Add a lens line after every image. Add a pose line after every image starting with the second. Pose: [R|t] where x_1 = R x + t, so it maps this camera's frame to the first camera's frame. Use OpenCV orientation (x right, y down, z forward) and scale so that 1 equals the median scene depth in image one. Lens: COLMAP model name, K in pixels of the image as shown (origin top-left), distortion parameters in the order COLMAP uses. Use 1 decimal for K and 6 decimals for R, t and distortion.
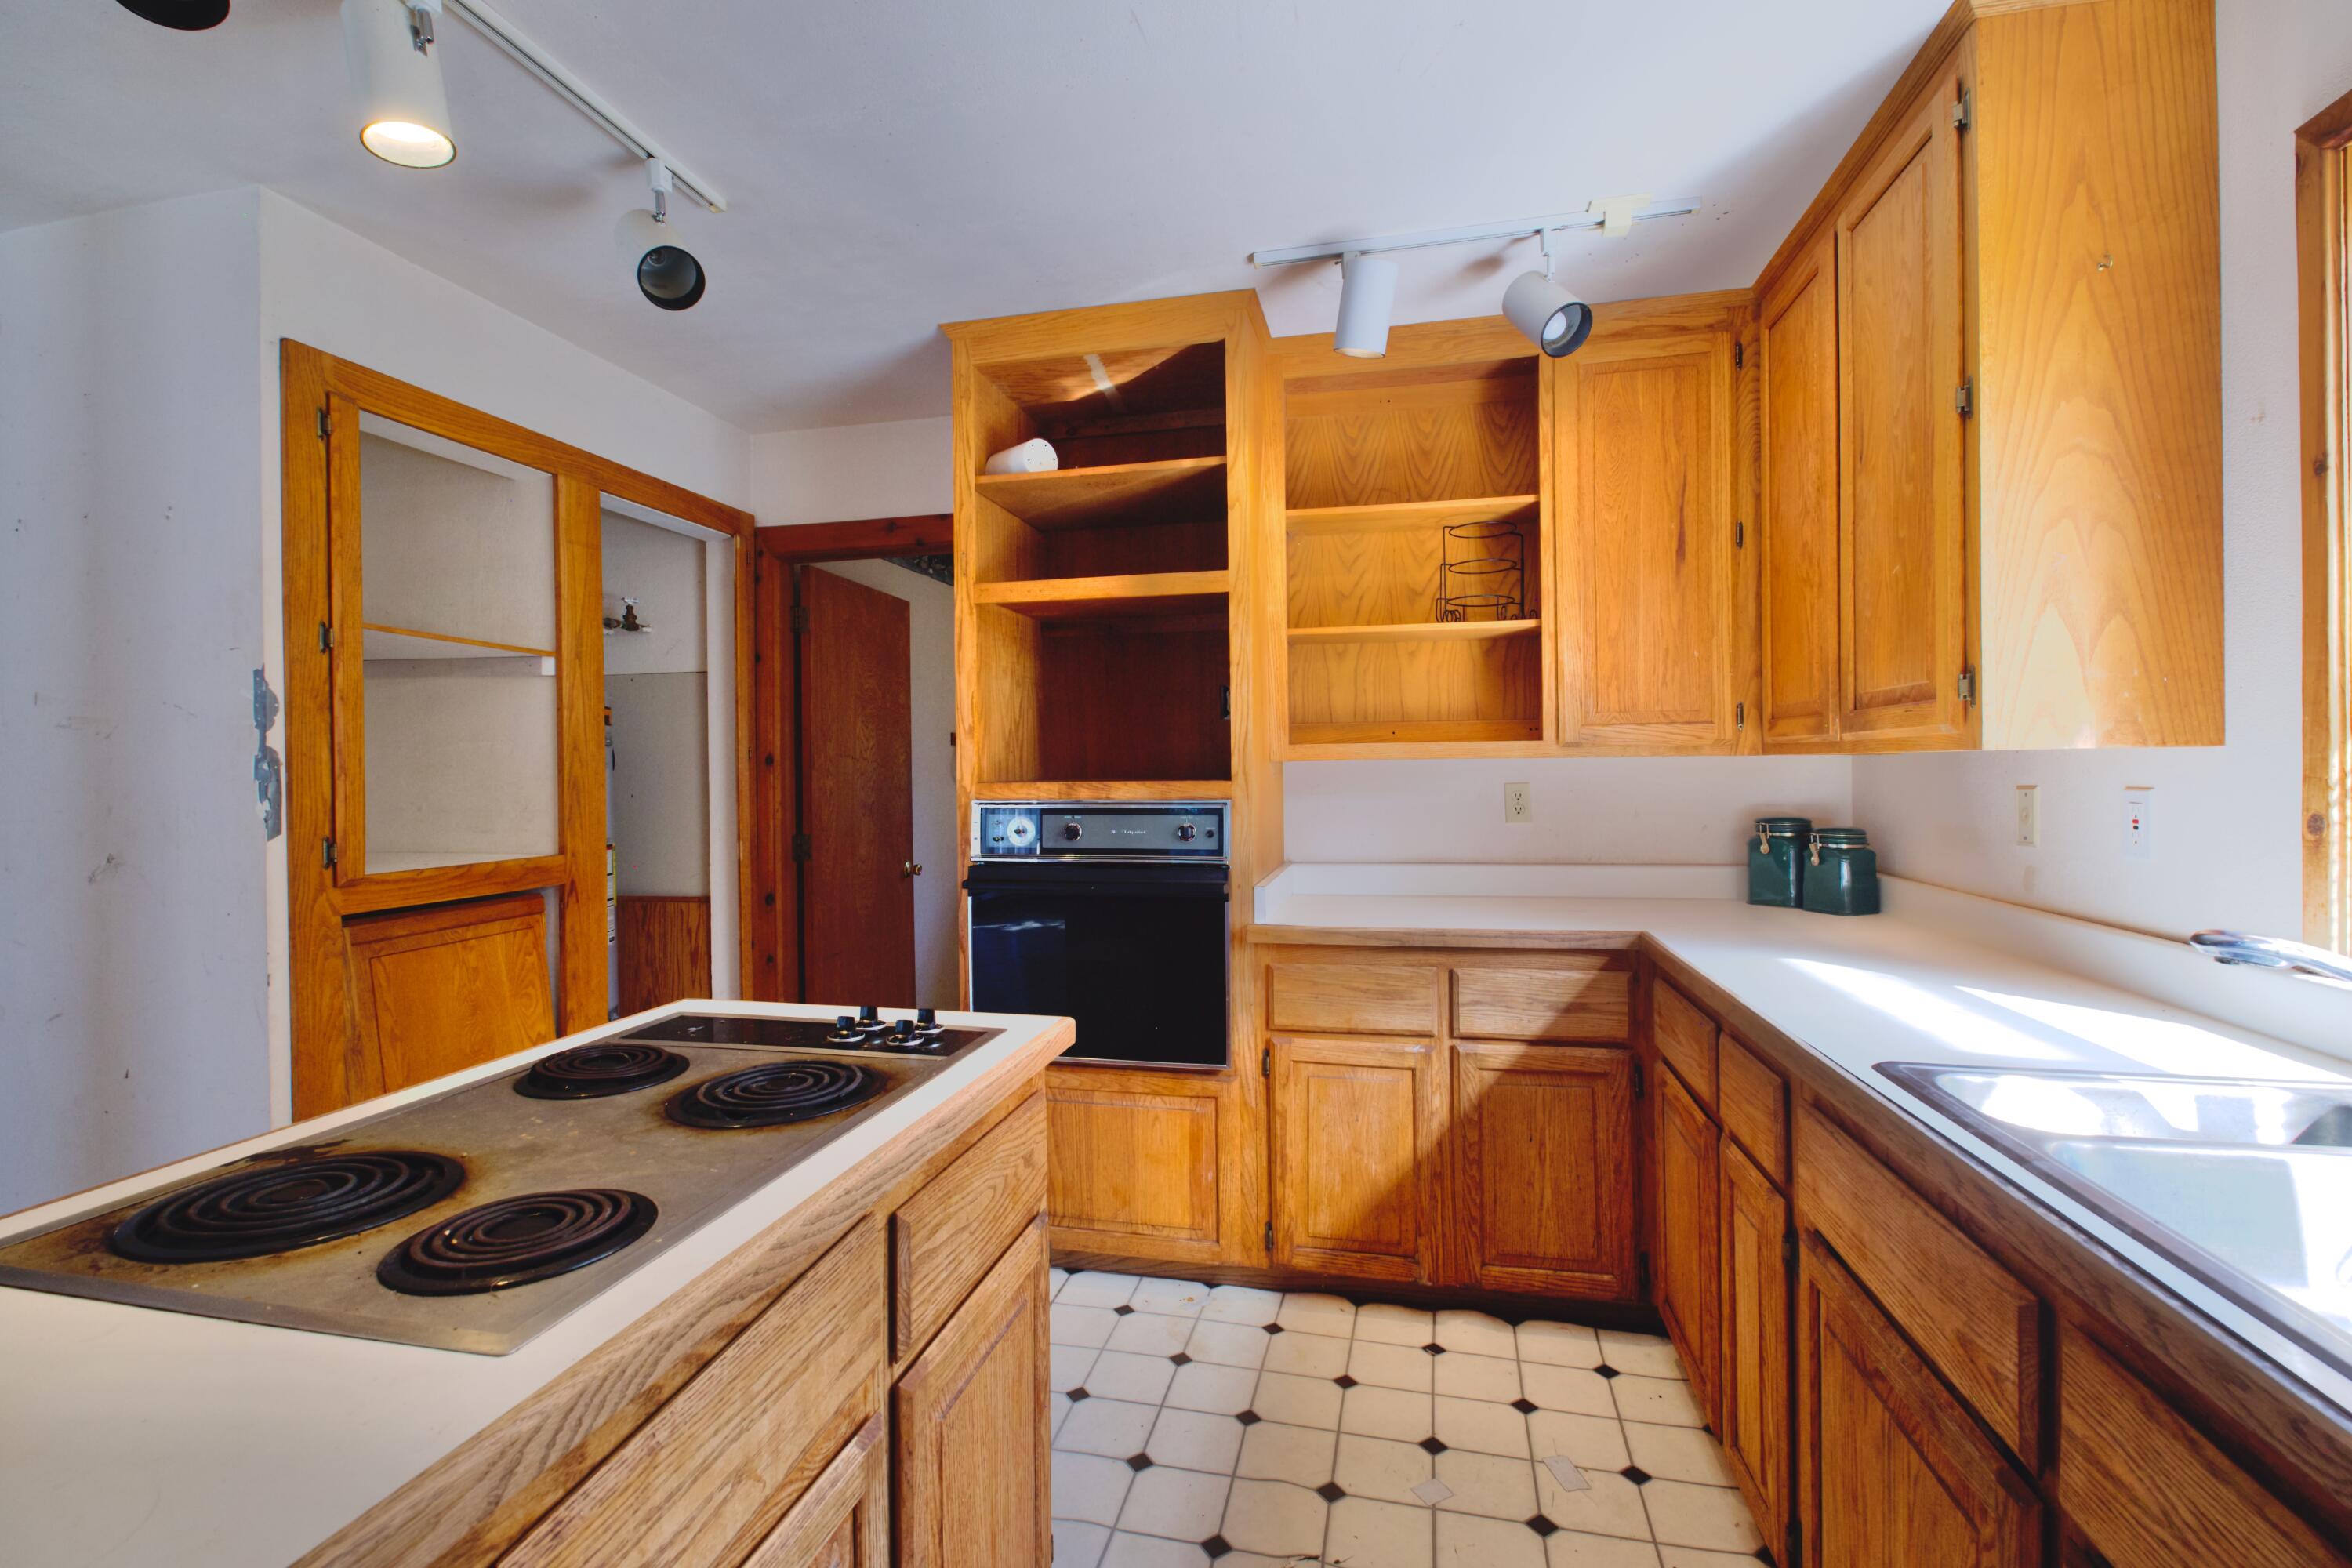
lens RADIAL K [[1101.7, 0, 1178.3], [0, 1101.7, 771.1], [0, 0, 1]] dist [0.000896, -0.000248]
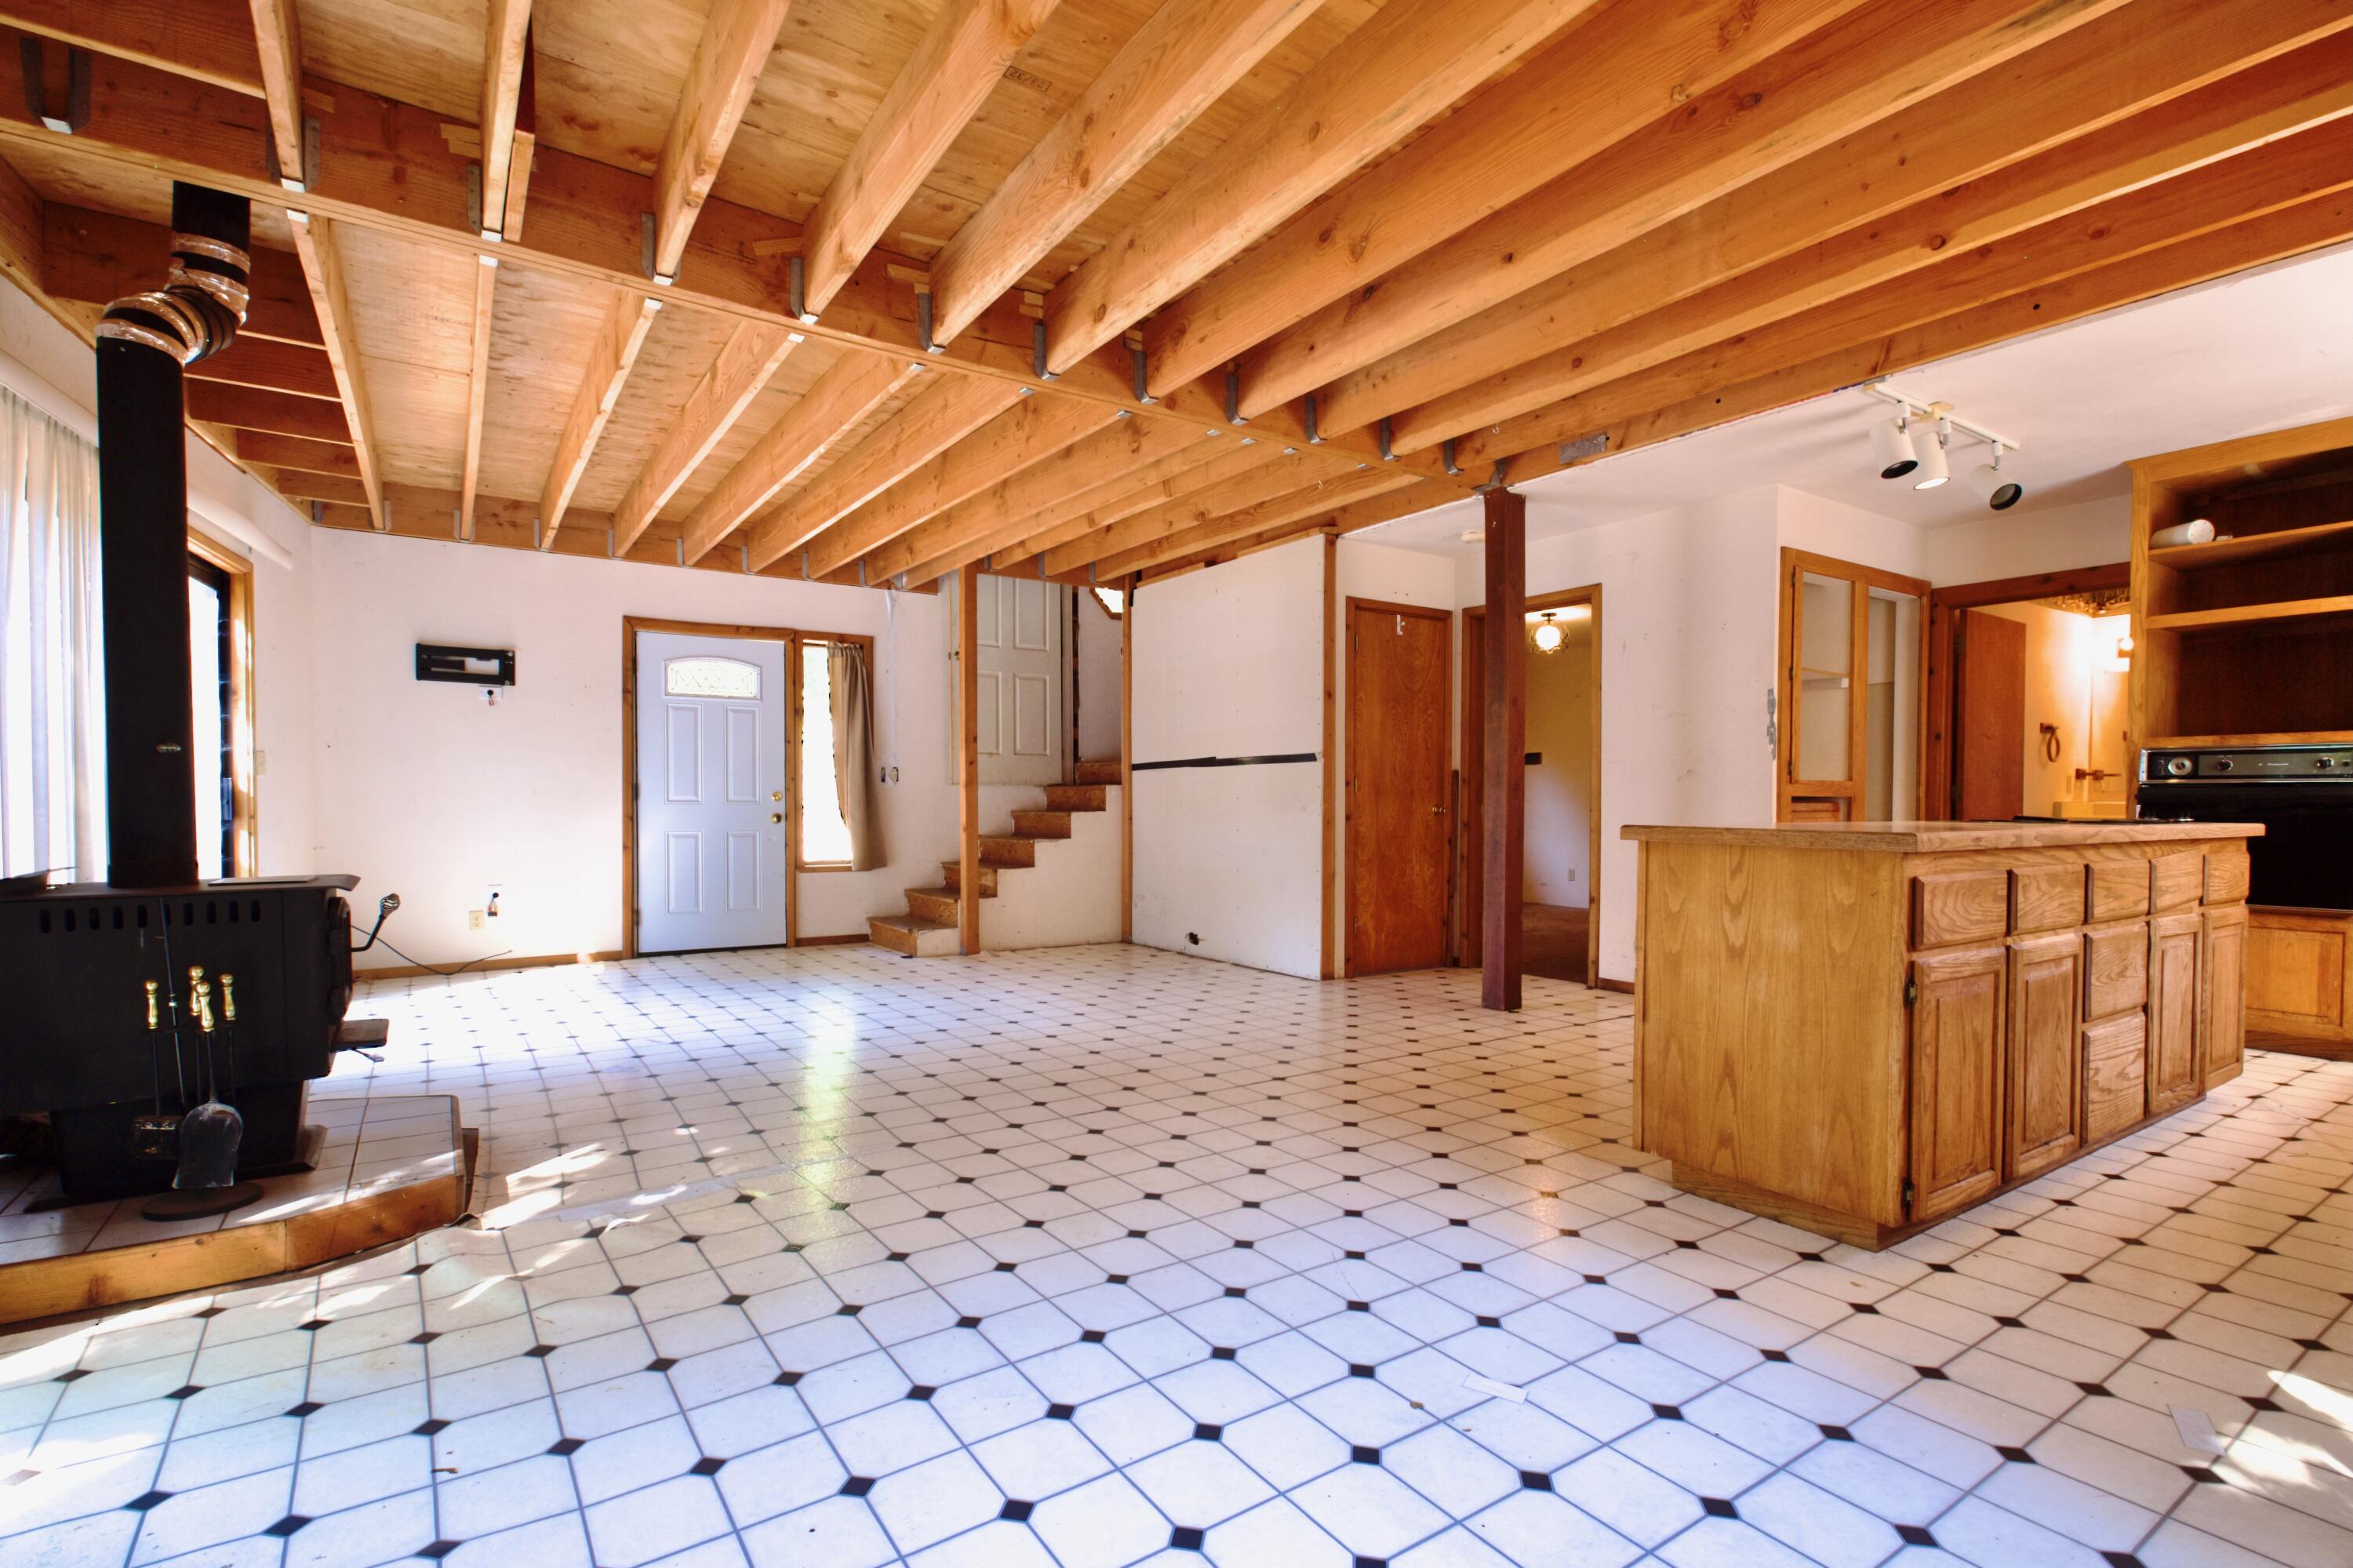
lens RADIAL K [[1076.0, 0, 1139.5], [0, 1076.0, 825.0], [0, 0, 1]] dist [0.000981, -0.010509]
pose [[0.696769, 0.030136, -0.716662, -0.080649], [-0.011007, 0.999449, 0.031327, 0.108650], [0.717211, -0.013939, 0.696717, -1.198622]]
